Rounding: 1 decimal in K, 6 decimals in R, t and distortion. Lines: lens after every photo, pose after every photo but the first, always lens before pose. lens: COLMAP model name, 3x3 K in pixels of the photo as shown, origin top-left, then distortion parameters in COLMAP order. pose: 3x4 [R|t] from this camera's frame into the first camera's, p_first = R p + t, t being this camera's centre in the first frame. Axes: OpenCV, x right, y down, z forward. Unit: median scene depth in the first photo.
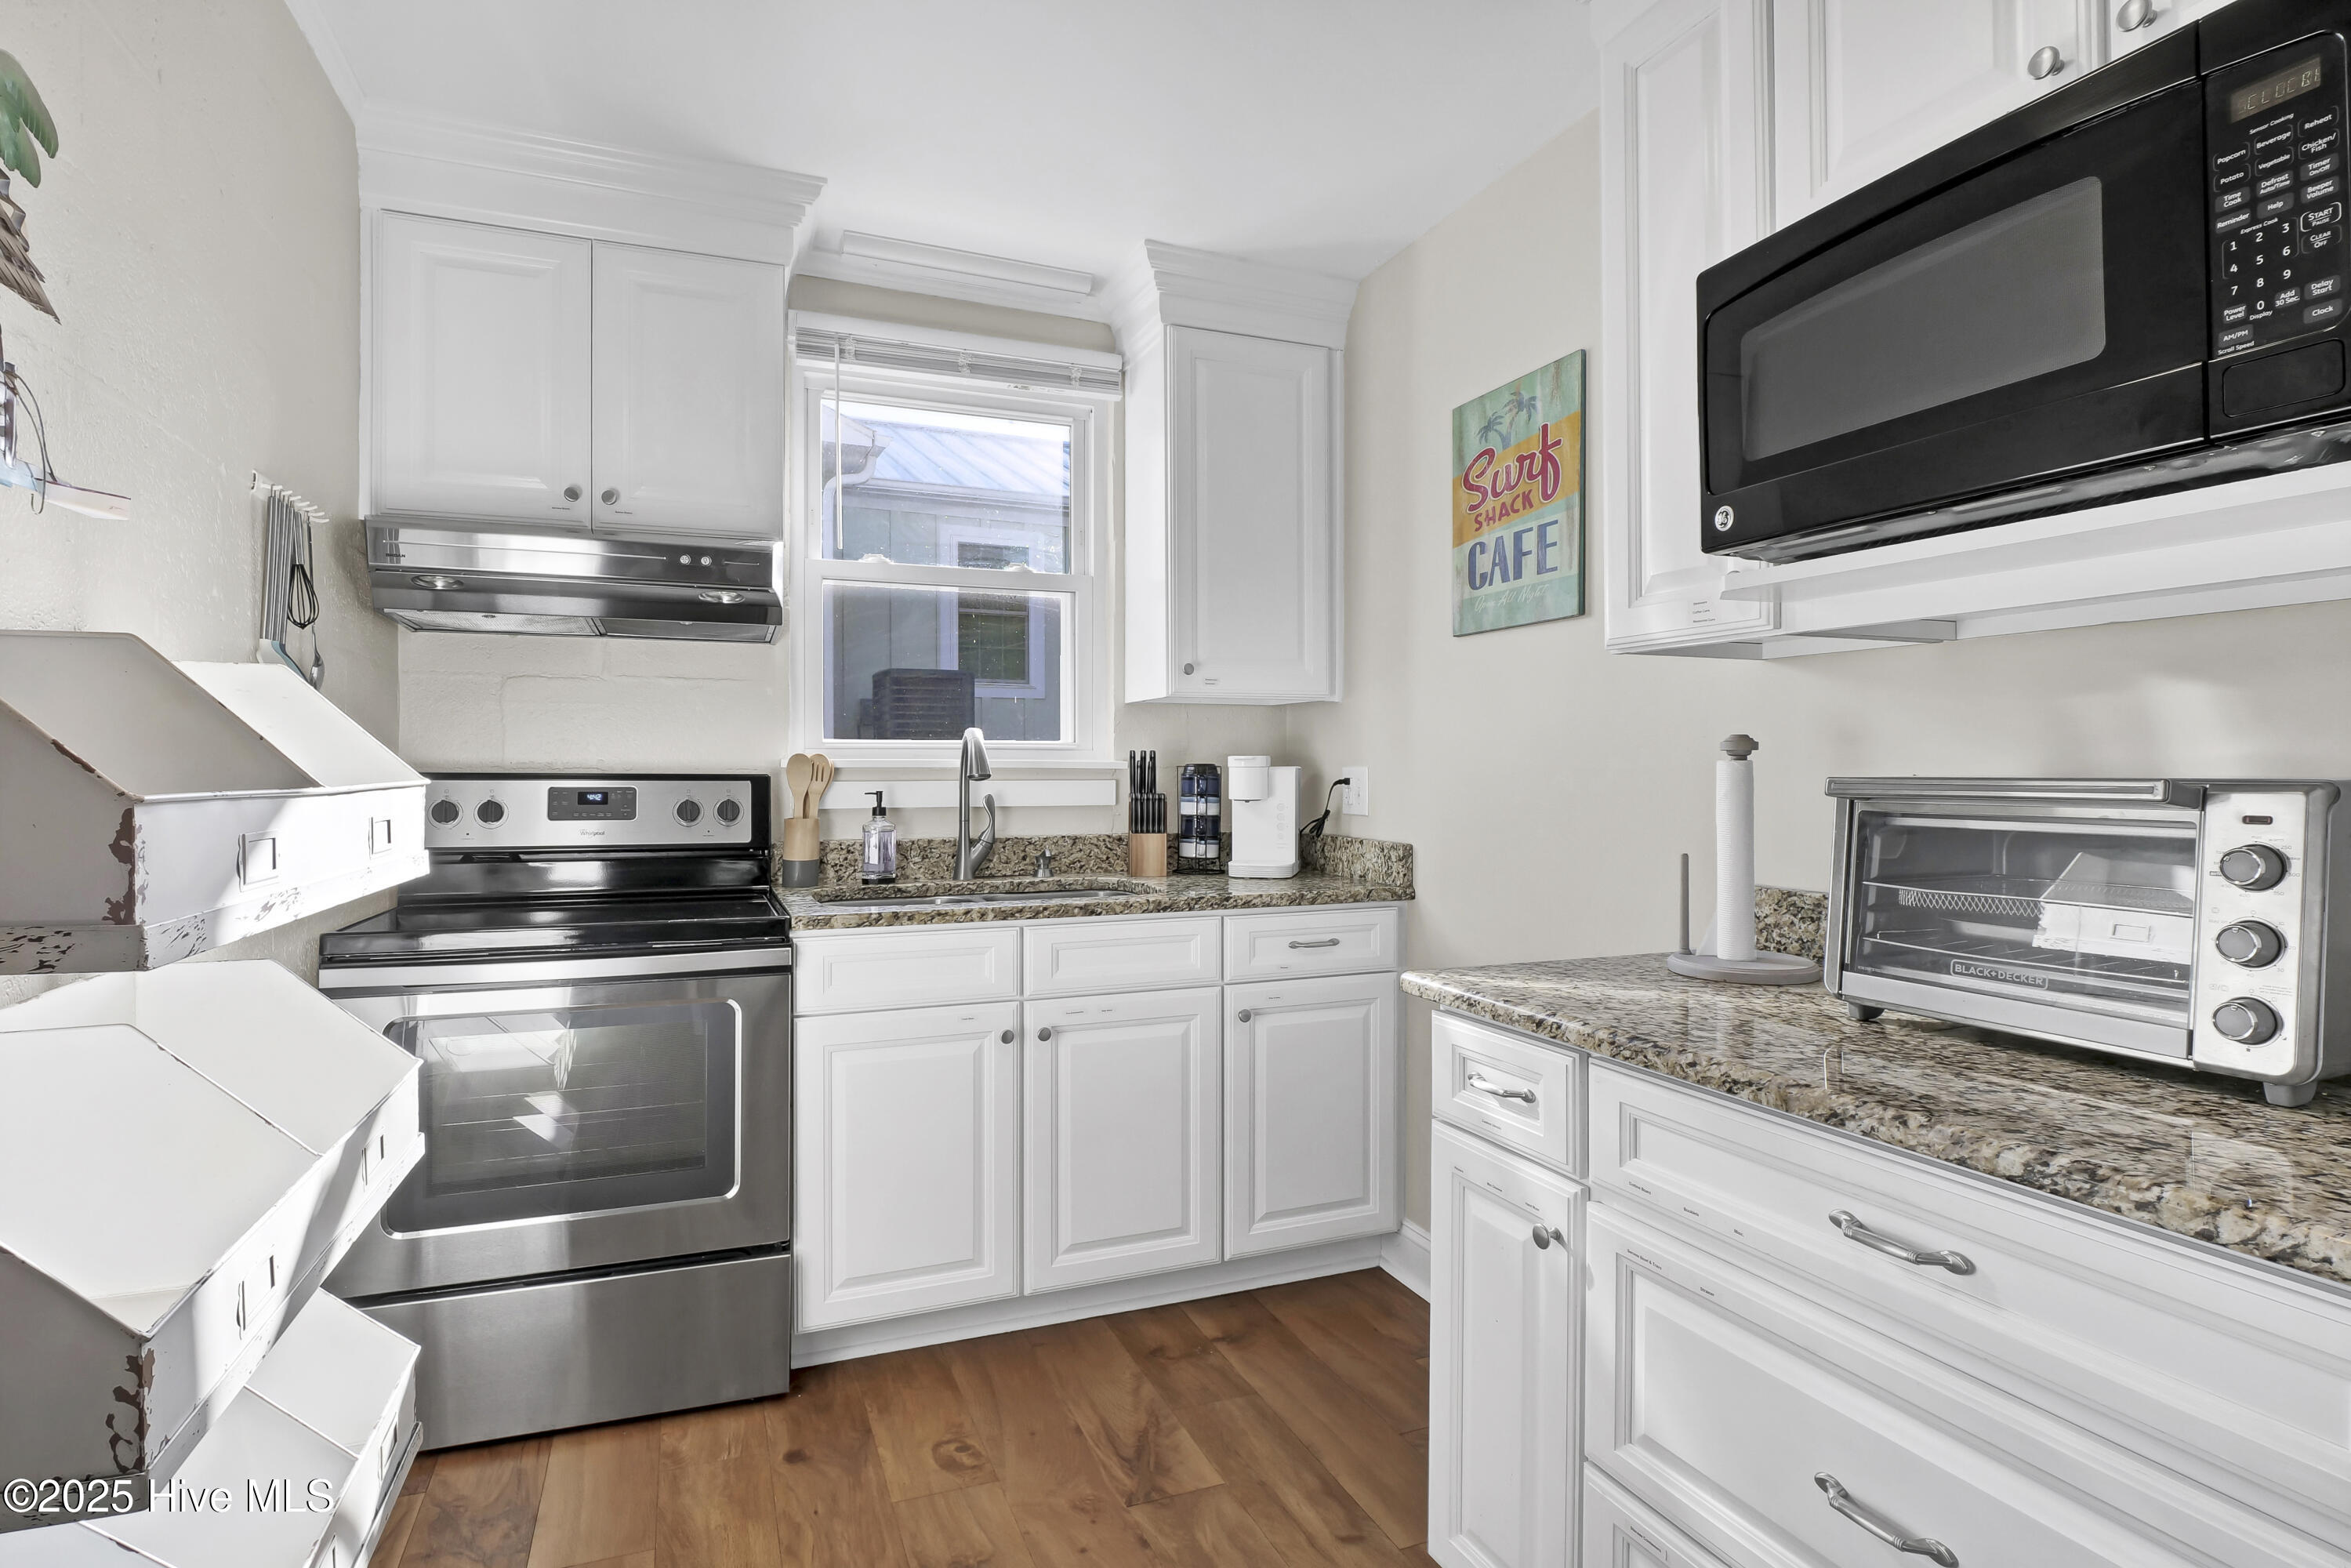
lens RADIAL K [[1172.1, 0, 1173.3], [0, 1172.1, 776.0], [0, 0, 1]] dist [-0.011476, -0.001430]
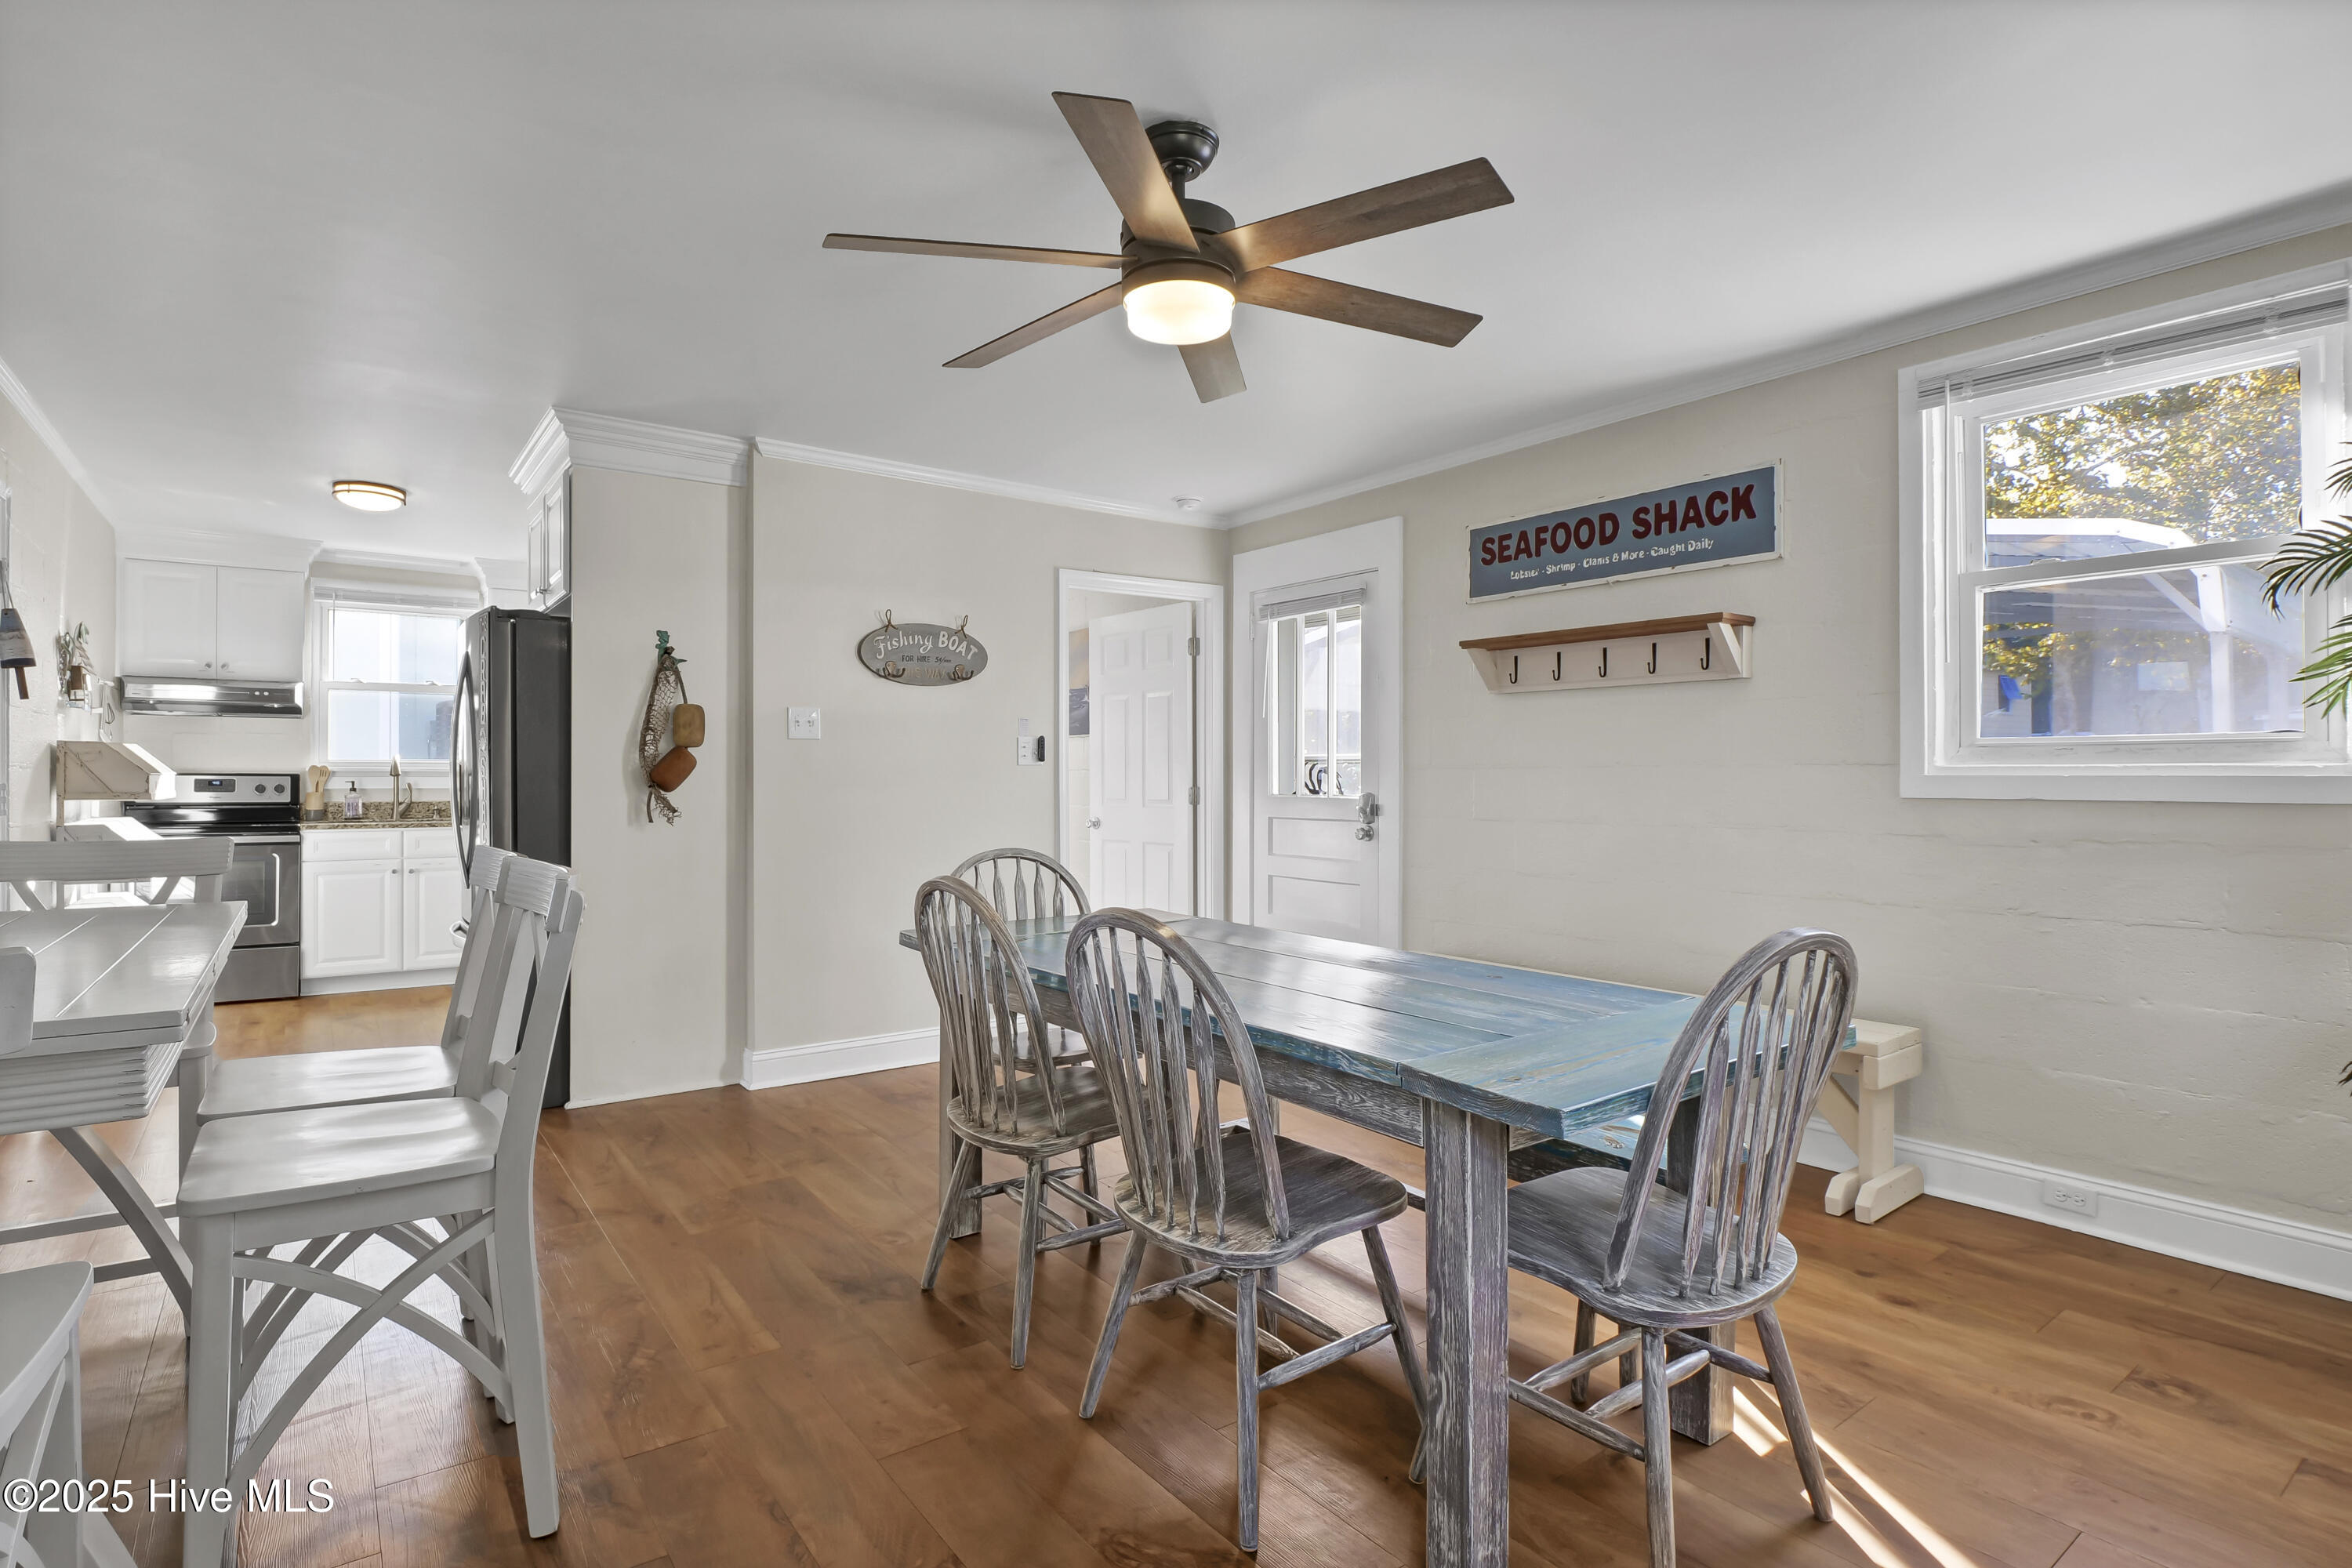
lens RADIAL K [[1172.6, 0, 1173.8], [0, 1172.6, 776.0], [0, 0, 1]] dist [-0.011476, -0.001430]
pose [[0.969640, 0.001479, 0.244533, 1.034282], [0.000849, 0.999955, -0.009415, 0.034679], [-0.244536, 0.009336, 0.969595, -2.240821]]
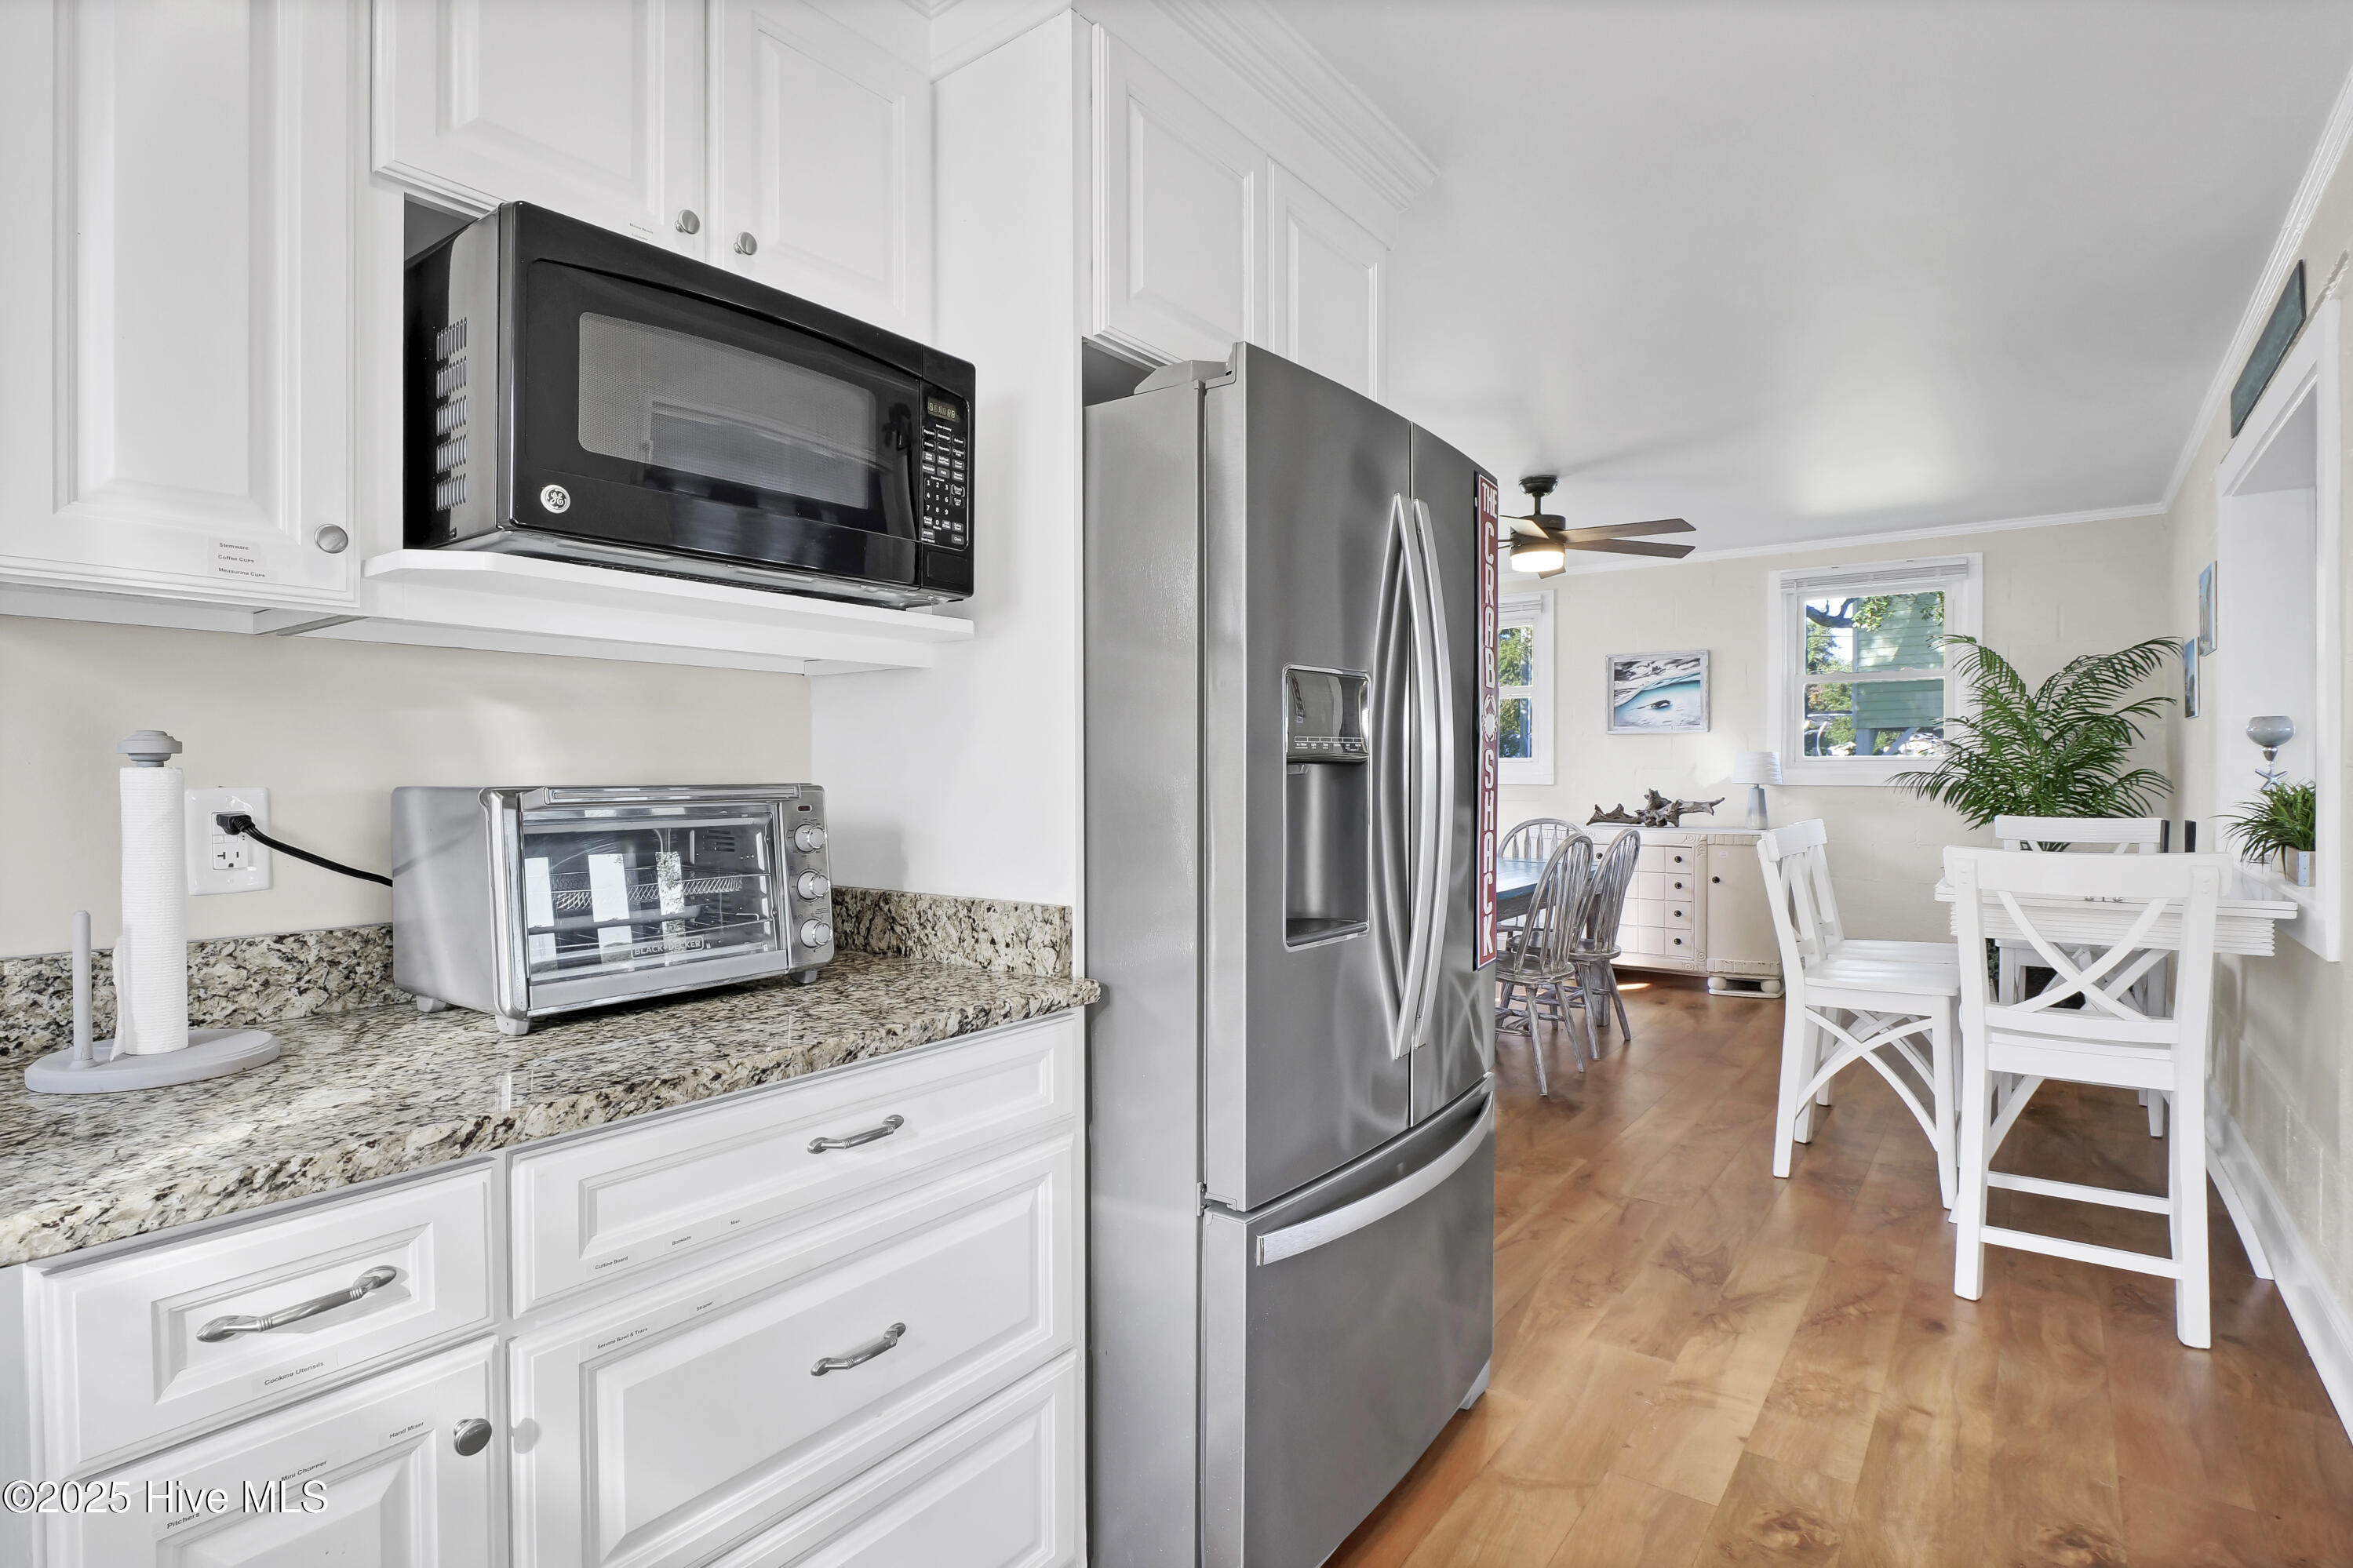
lens RADIAL K [[1172.9, 0, 1174.3], [0, 1172.9, 776.0], [0, 0, 1]] dist [-0.011476, -0.001430]
pose [[-0.515801, -0.002819, 0.856704, -0.273775], [0.008477, 0.999929, 0.008394, -0.006081], [-0.856667, 0.011591, -0.515740, 0.533513]]
